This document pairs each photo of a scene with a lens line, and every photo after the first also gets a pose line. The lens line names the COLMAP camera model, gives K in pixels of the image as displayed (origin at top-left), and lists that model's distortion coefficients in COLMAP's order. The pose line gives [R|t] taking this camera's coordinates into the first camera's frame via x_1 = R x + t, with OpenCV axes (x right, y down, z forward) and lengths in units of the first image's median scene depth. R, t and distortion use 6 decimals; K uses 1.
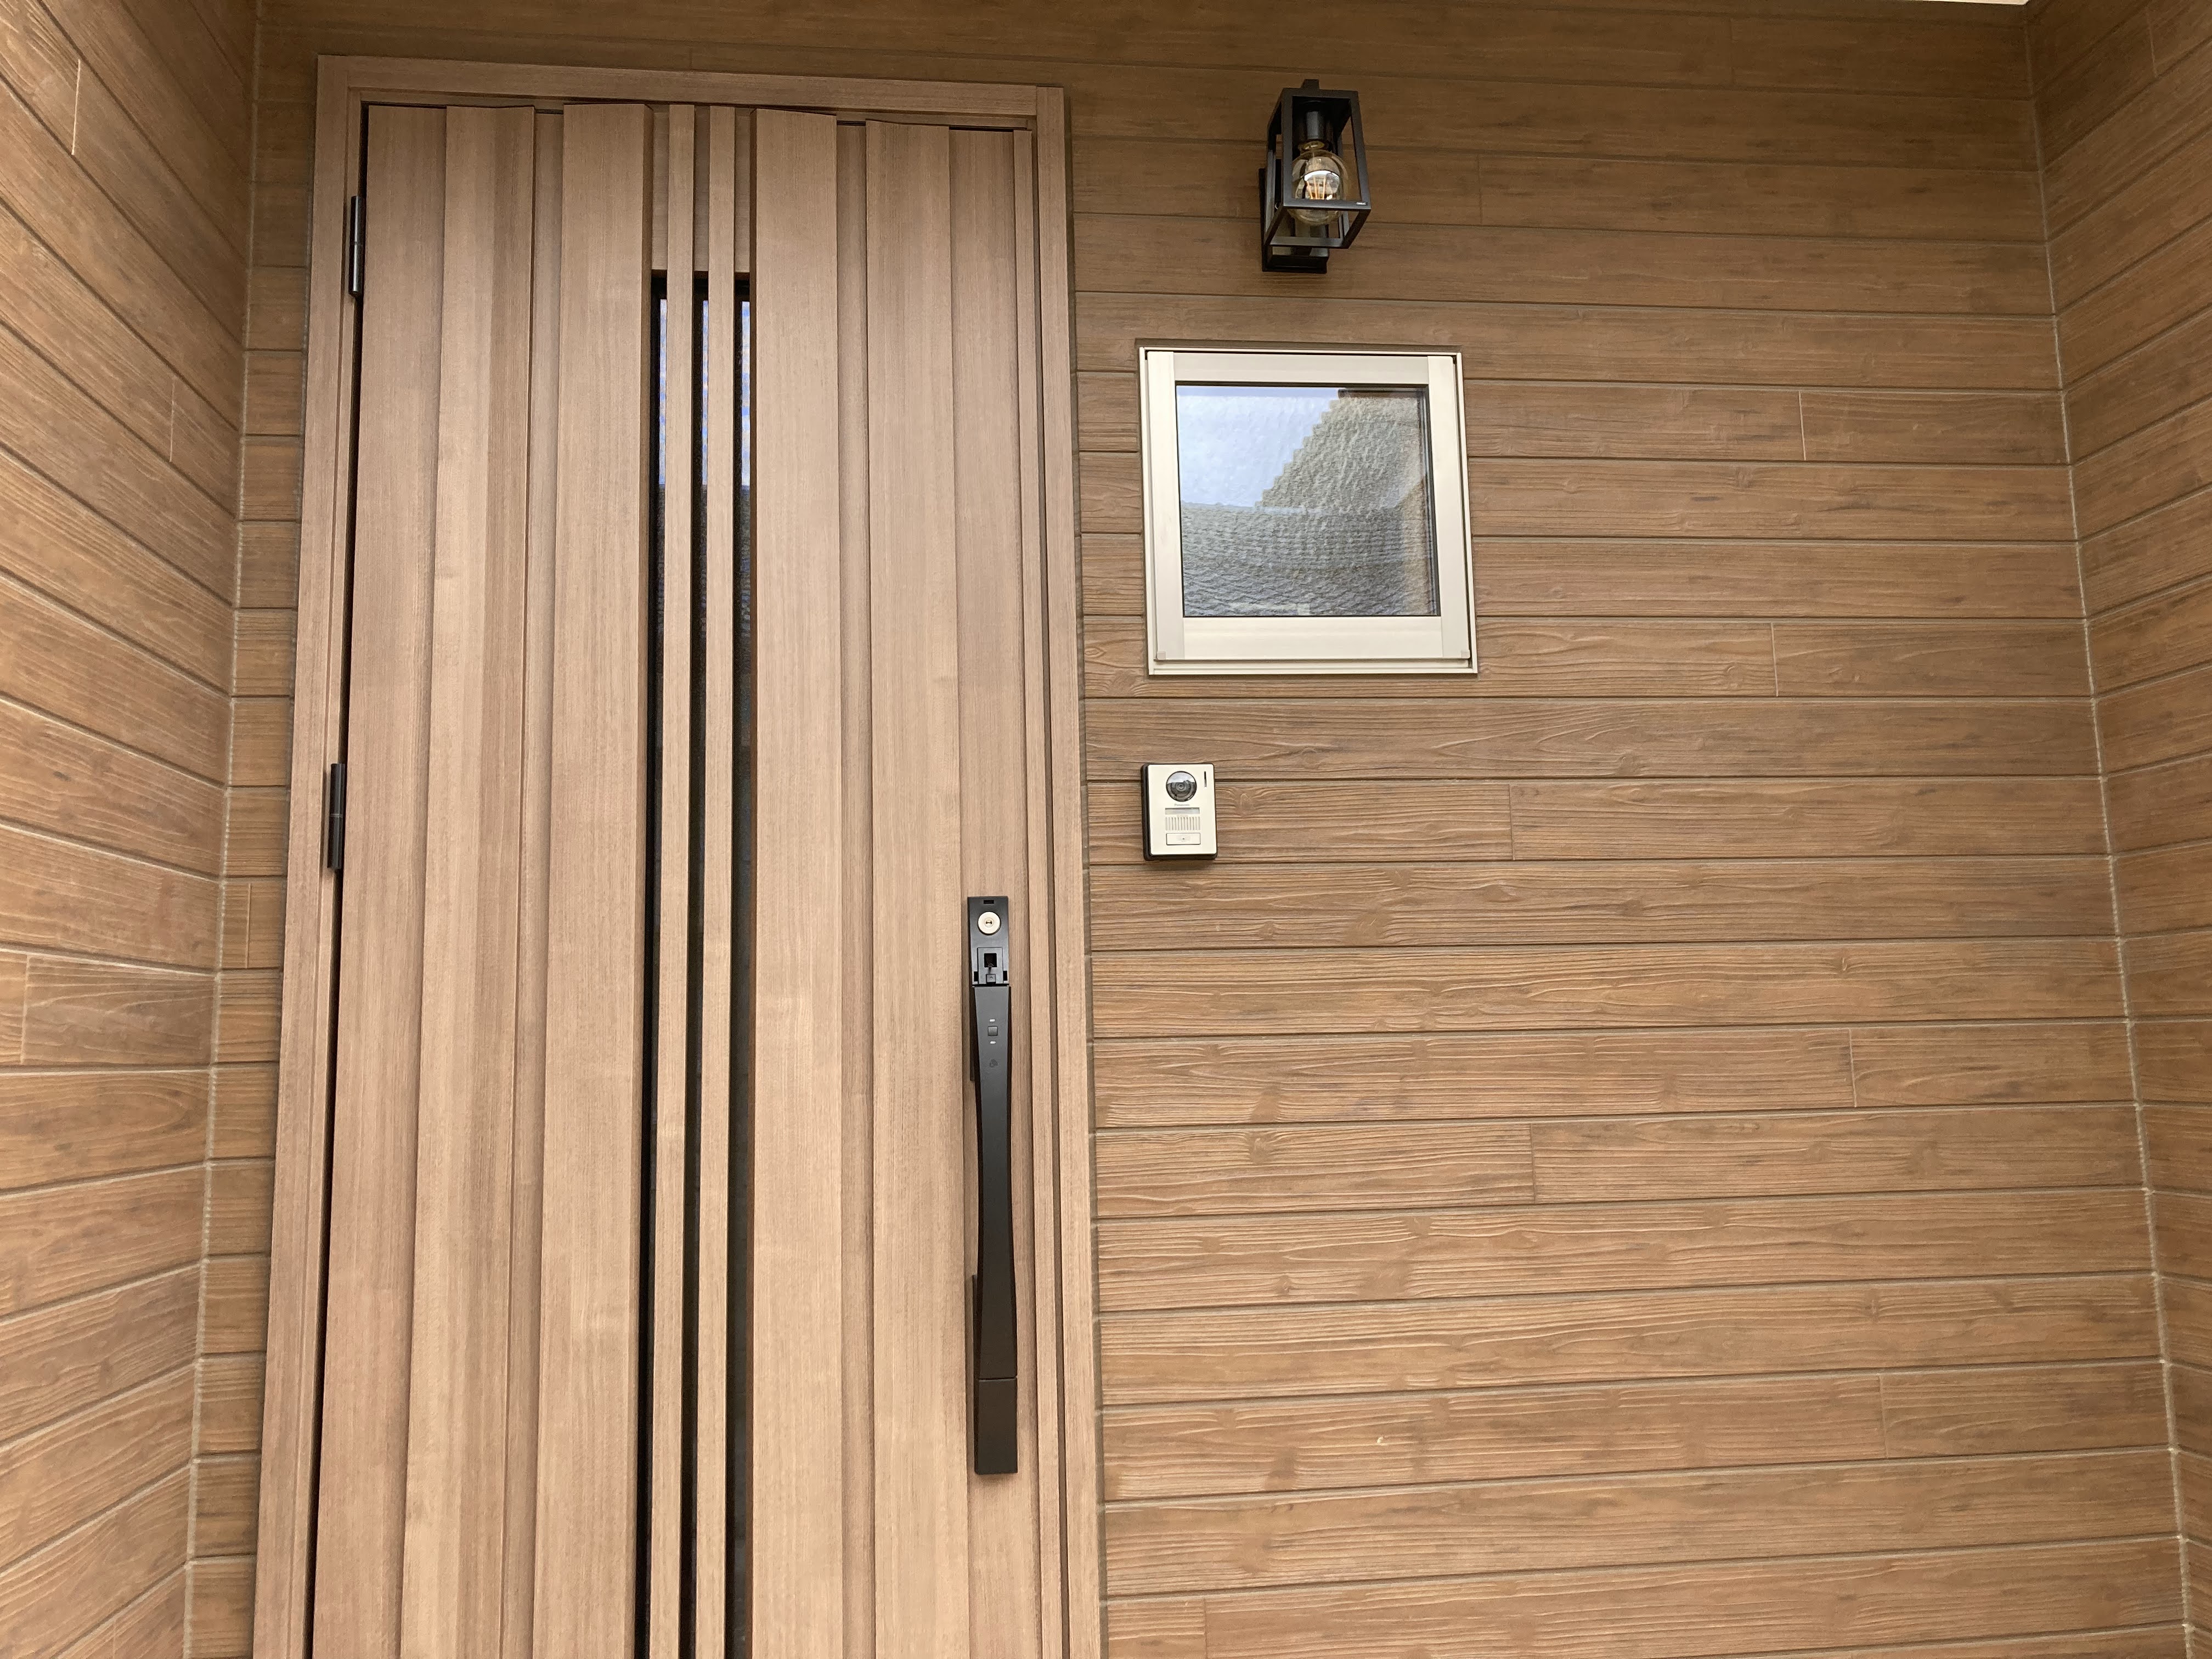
lens RADIAL K [[1795.2, 0, 1105.5], [0, 1795.2, 789.4], [0, 0, 1]] dist [0.039640, -0.005515]
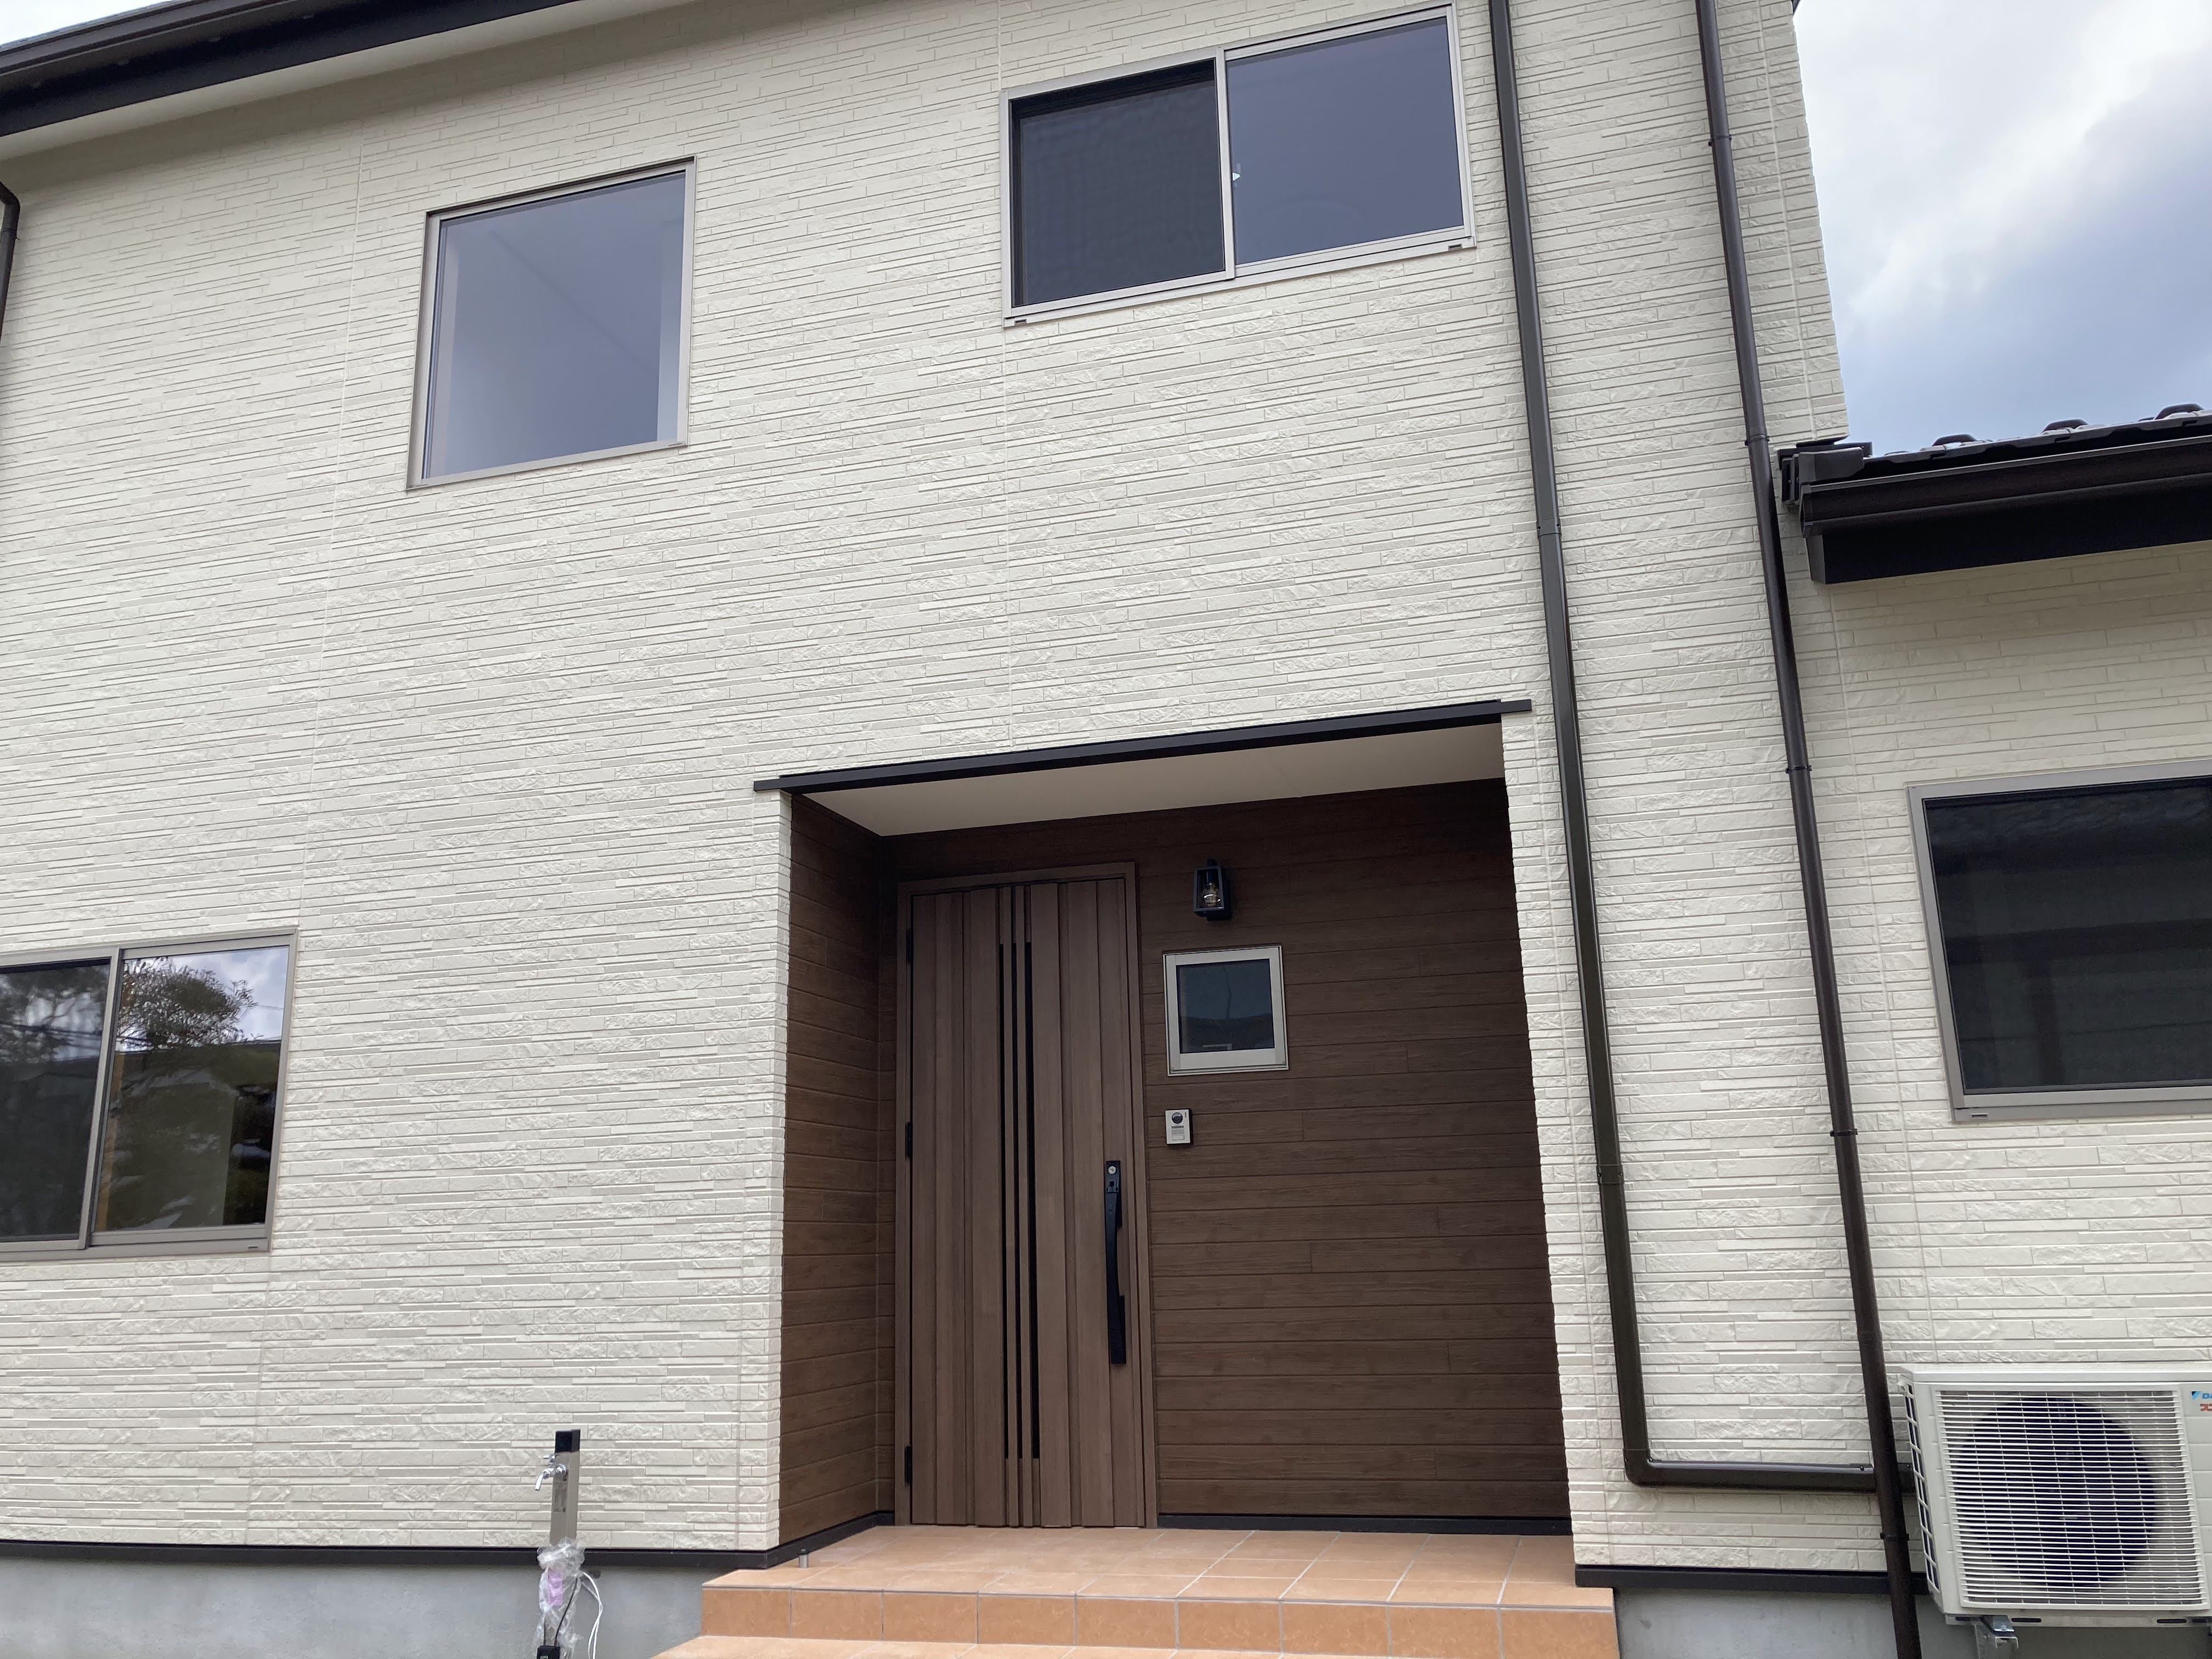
lens RADIAL K [[1800.8, 0, 1106.0], [0, 1800.8, 829.5], [0, 0, 1]] dist [0.119961, -0.004175]
pose [[0.920563, -0.090718, -0.379914, 1.050876], [0.061953, 0.994254, -0.087297, -0.210749], [0.385650, 0.056825, 0.920893, -1.657886]]
